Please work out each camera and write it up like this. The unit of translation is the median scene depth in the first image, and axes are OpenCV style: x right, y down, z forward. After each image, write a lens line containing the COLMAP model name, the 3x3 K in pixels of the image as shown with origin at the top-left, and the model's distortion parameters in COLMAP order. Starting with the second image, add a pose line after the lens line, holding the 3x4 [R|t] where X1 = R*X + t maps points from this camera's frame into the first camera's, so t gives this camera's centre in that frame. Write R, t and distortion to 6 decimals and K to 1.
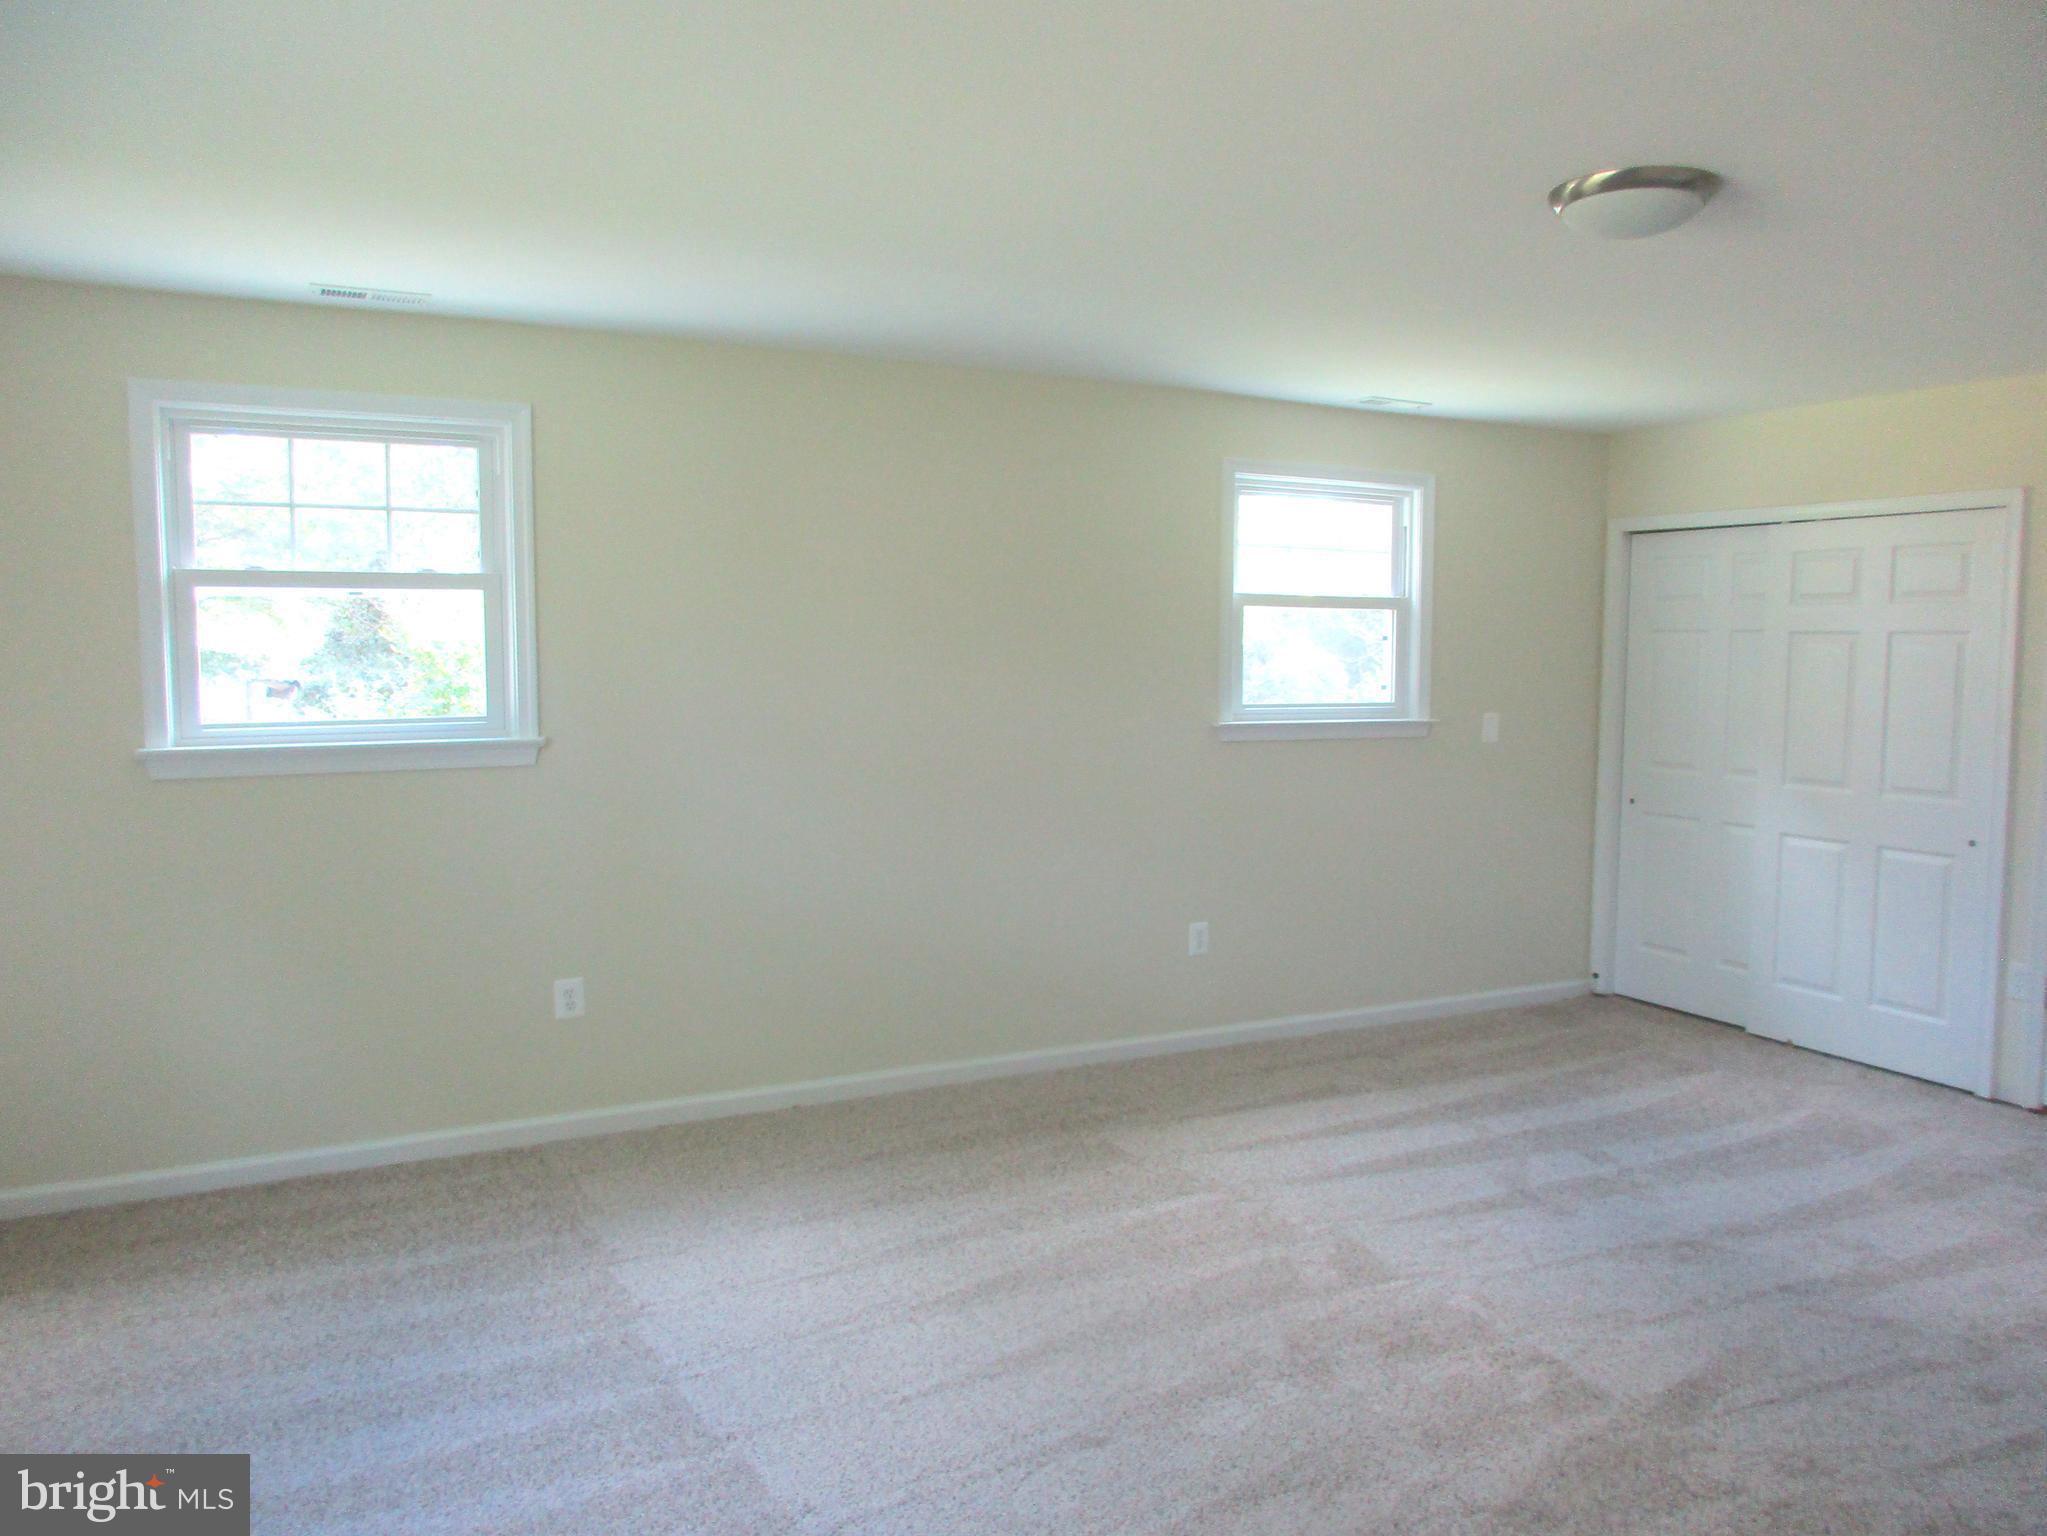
lens RADIAL K [[1534.4, 0, 1028.7], [0, 1534.4, 765.9], [0, 0, 1]] dist [0.005825, -0.002354]
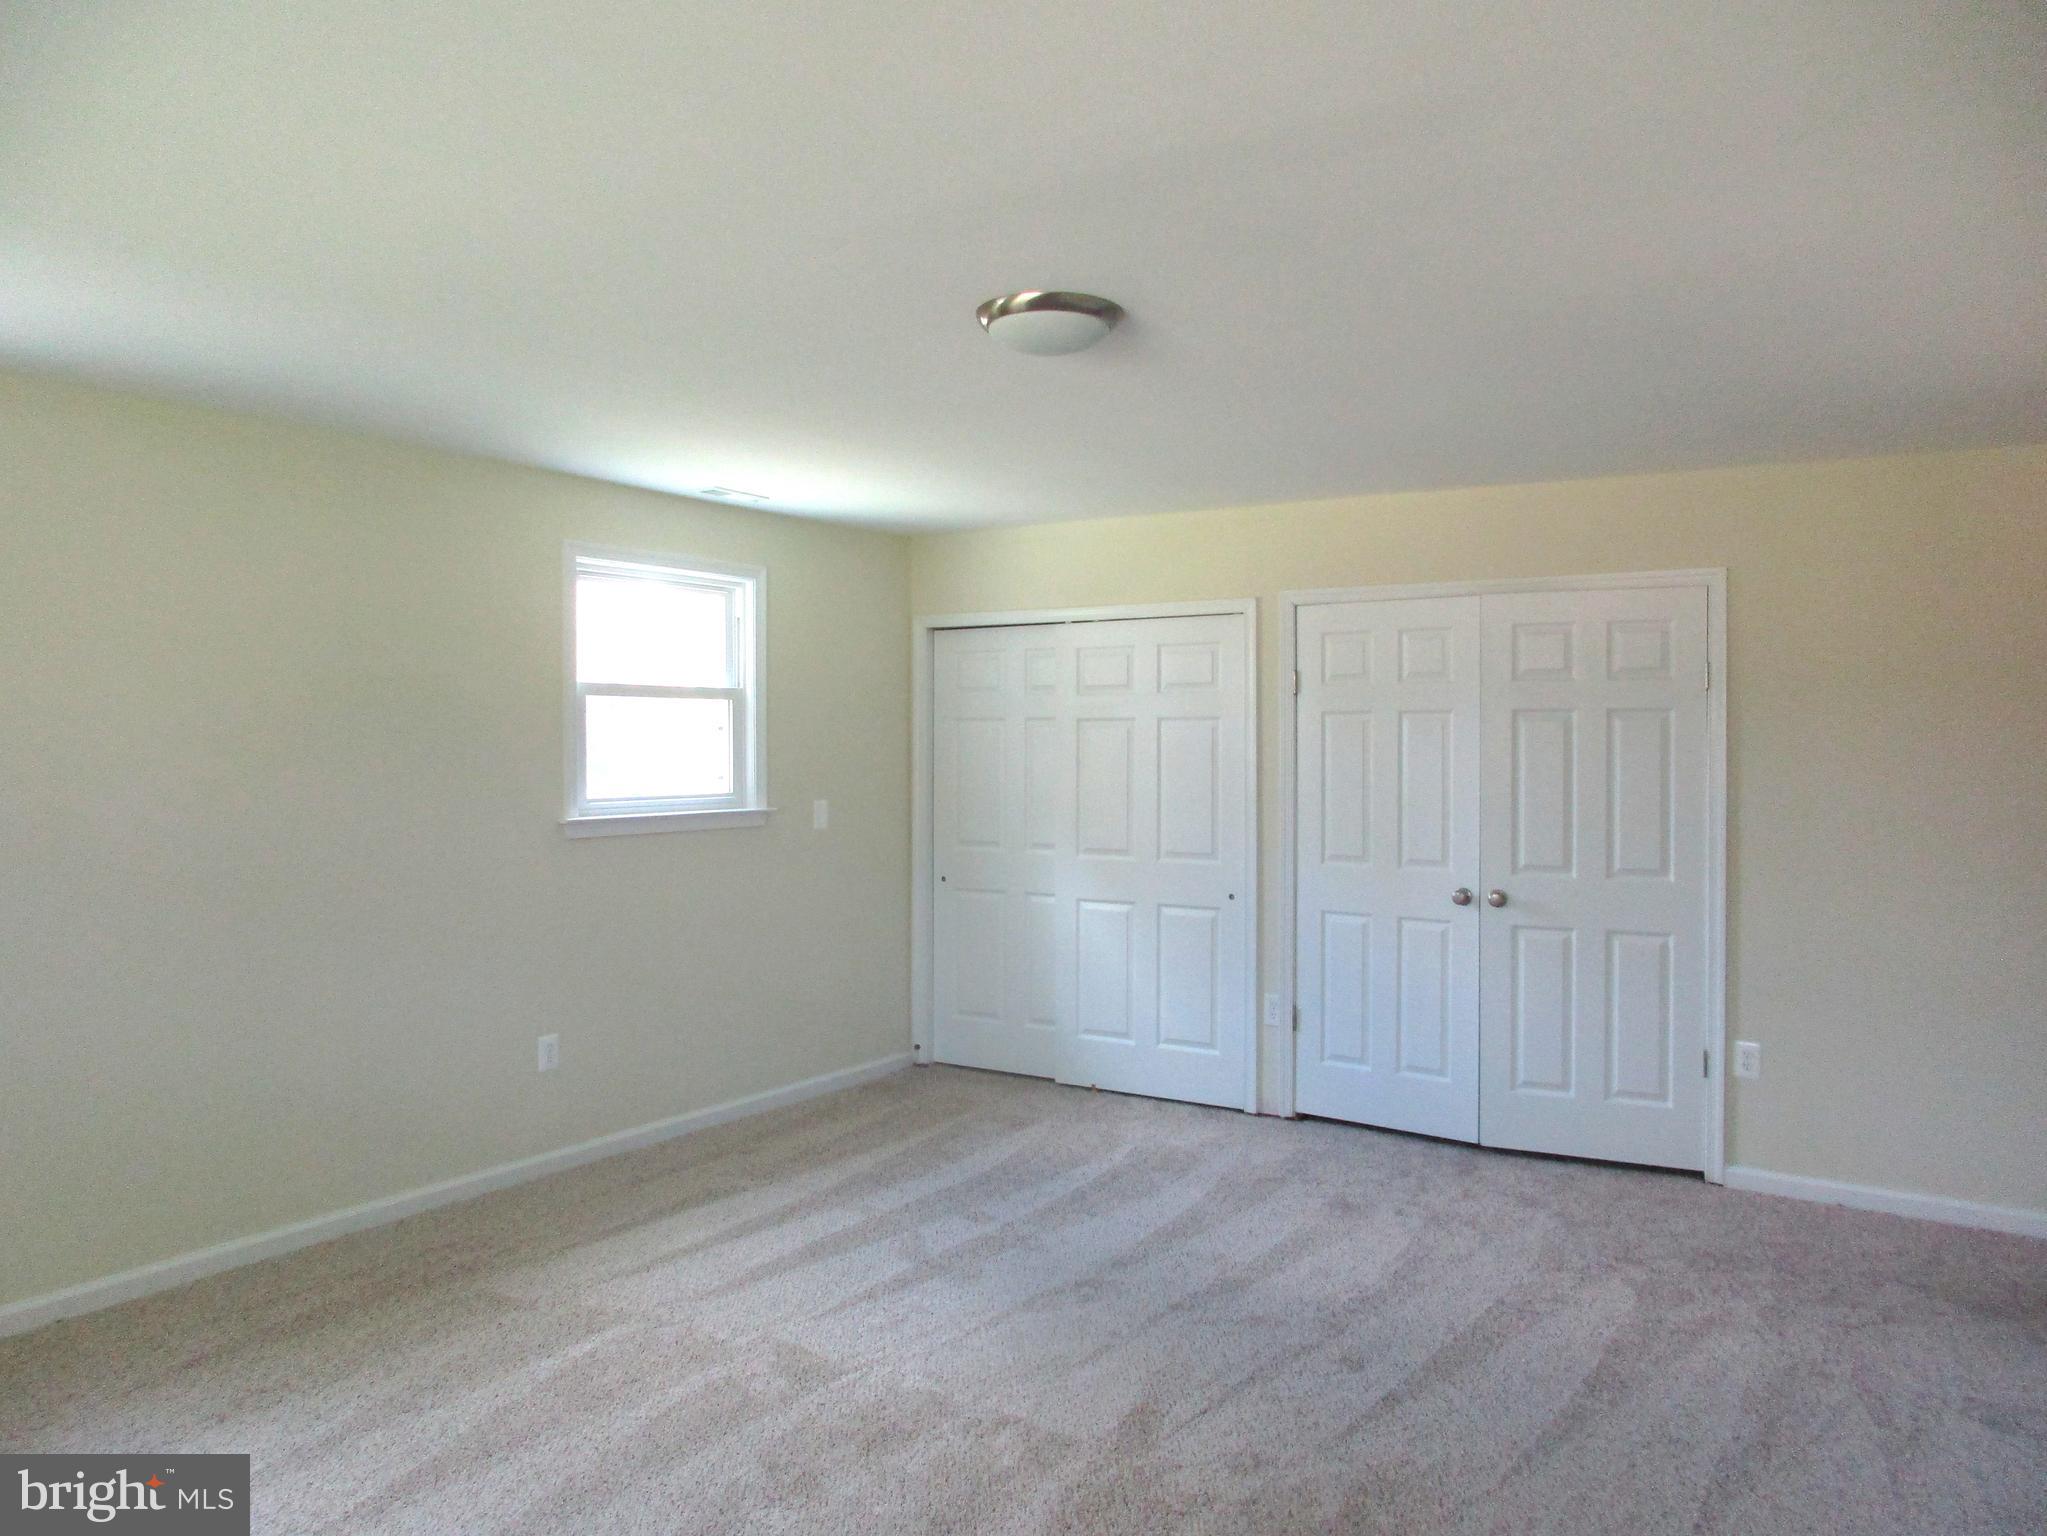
lens RADIAL K [[1534.4, 0, 1017.9], [0, 1534.4, 769.4], [0, 0, 1]] dist [0.005825, -0.002354]
pose [[0.875196, -0.022901, 0.483227, -0.101852], [0.052105, 0.997530, -0.047096, 0.000132], [-0.480955, 0.066396, 0.874227, 0.048224]]
